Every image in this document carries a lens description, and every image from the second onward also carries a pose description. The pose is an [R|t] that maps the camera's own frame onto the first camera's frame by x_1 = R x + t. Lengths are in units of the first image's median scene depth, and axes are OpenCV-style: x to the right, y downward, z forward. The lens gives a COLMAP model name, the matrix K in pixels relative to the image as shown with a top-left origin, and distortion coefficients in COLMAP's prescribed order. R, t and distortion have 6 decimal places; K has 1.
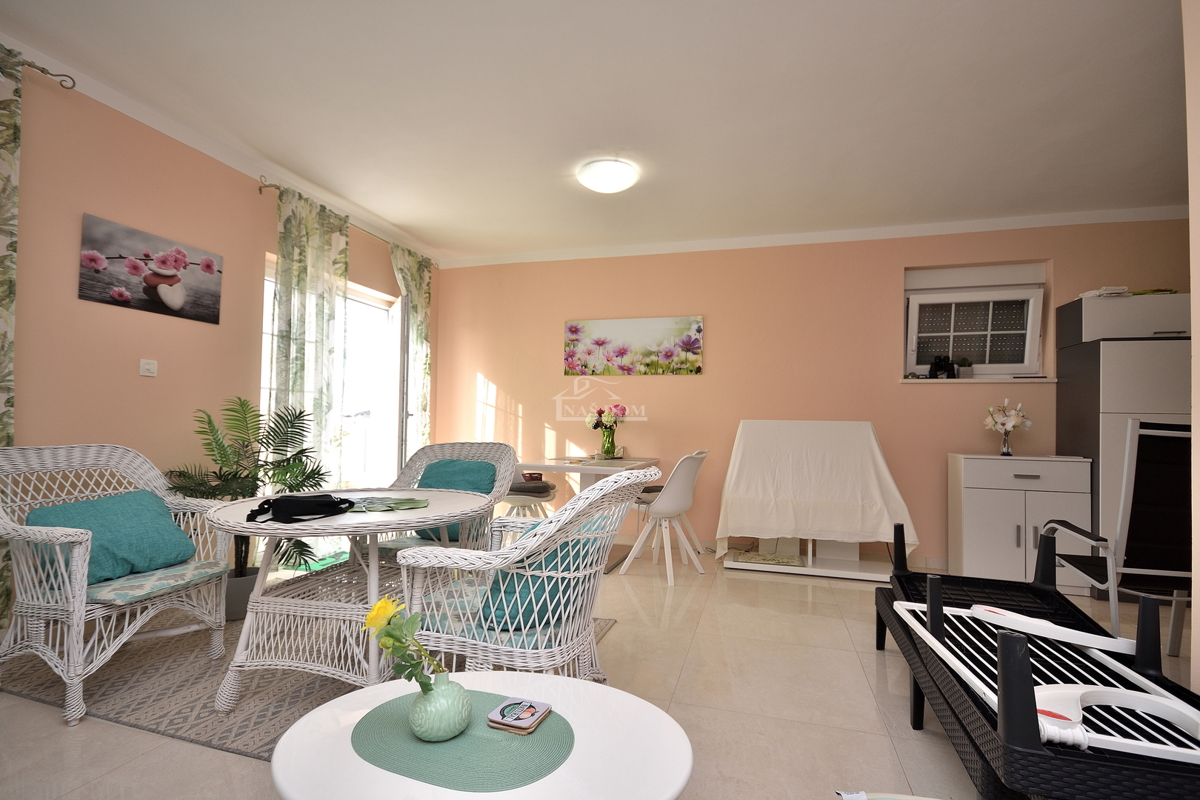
lens RADIAL K [[552.6, 0, 591.4], [0, 552.6, 398.4], [0, 0, 1]] dist [-0.018926, -0.000646]
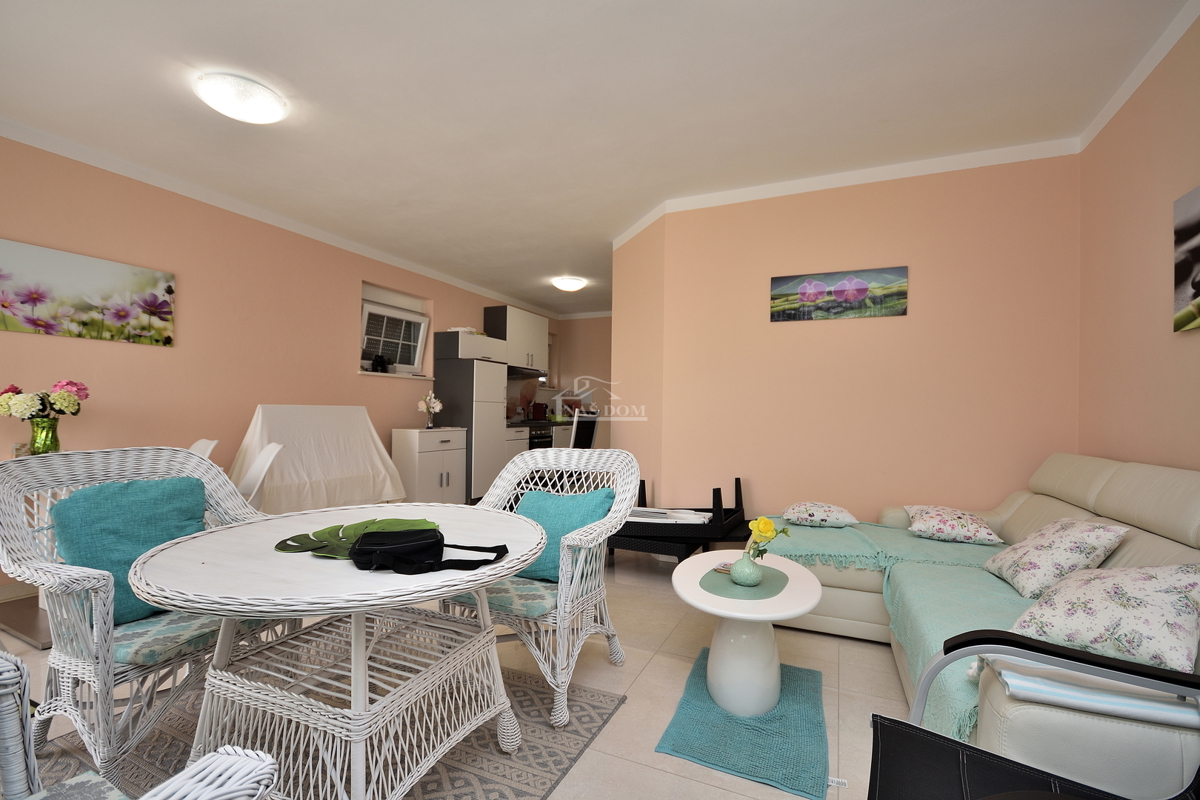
lens RADIAL K [[534.8, 0, 598.5], [0, 534.8, 404.0], [0, 0, 1]] dist [0.010446, -0.009745]
pose [[0.113357, -0.005662, 0.993538, -0.579302], [-0.059558, 0.998147, 0.012484, -0.008433], [-0.991768, -0.060588, 0.112810, 0.331696]]
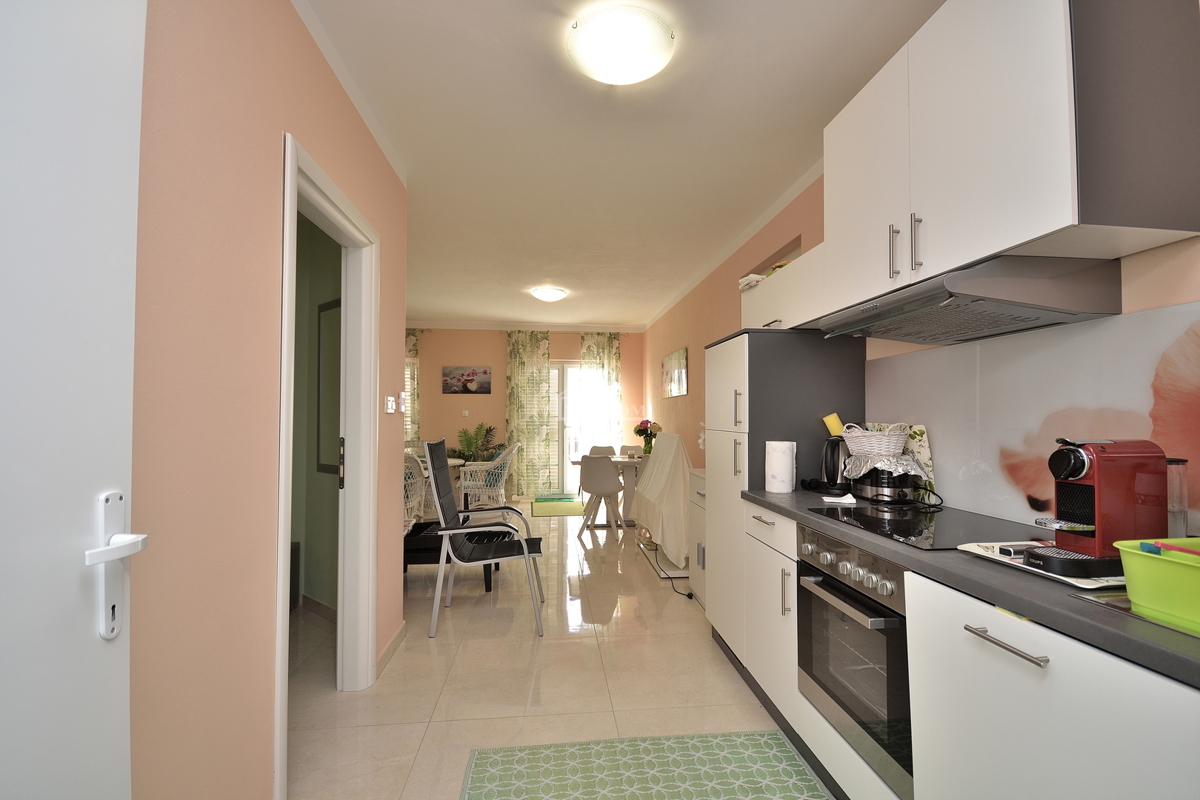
lens RADIAL K [[534.8, 0, 604.1], [0, 534.8, 402.0], [0, 0, 1]] dist [0.010446, -0.009745]
pose [[0.387317, -0.046827, -0.920757, 1.470117], [0.048931, 0.998346, -0.030190, 0.003978], [0.920647, -0.033361, 0.388968, 0.412923]]
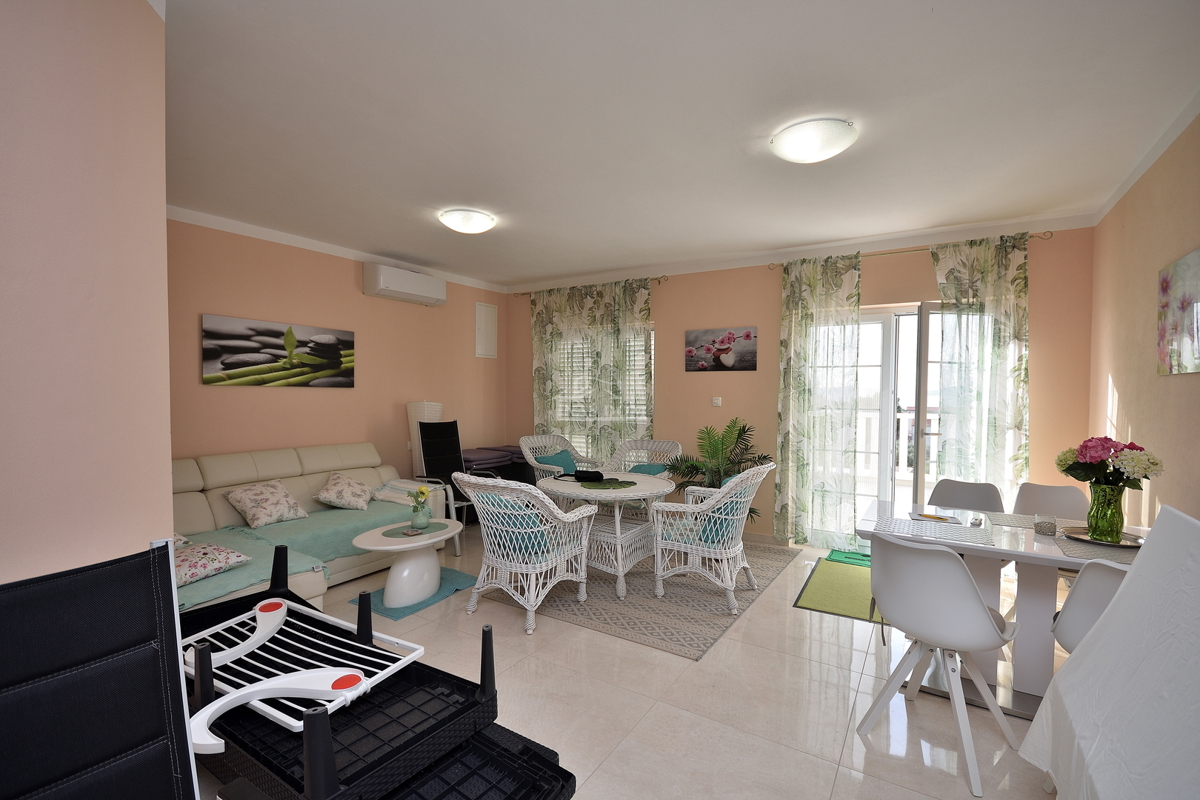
lens RADIAL K [[534.8, 0, 595.8], [0, 534.8, 404.2], [0, 0, 1]] dist [0.010446, -0.009745]
pose [[-0.270104, 0.000663, -0.962831, 0.751550], [0.030126, 0.999516, -0.007764, -0.031398], [0.962360, -0.031103, -0.269993, 0.779022]]
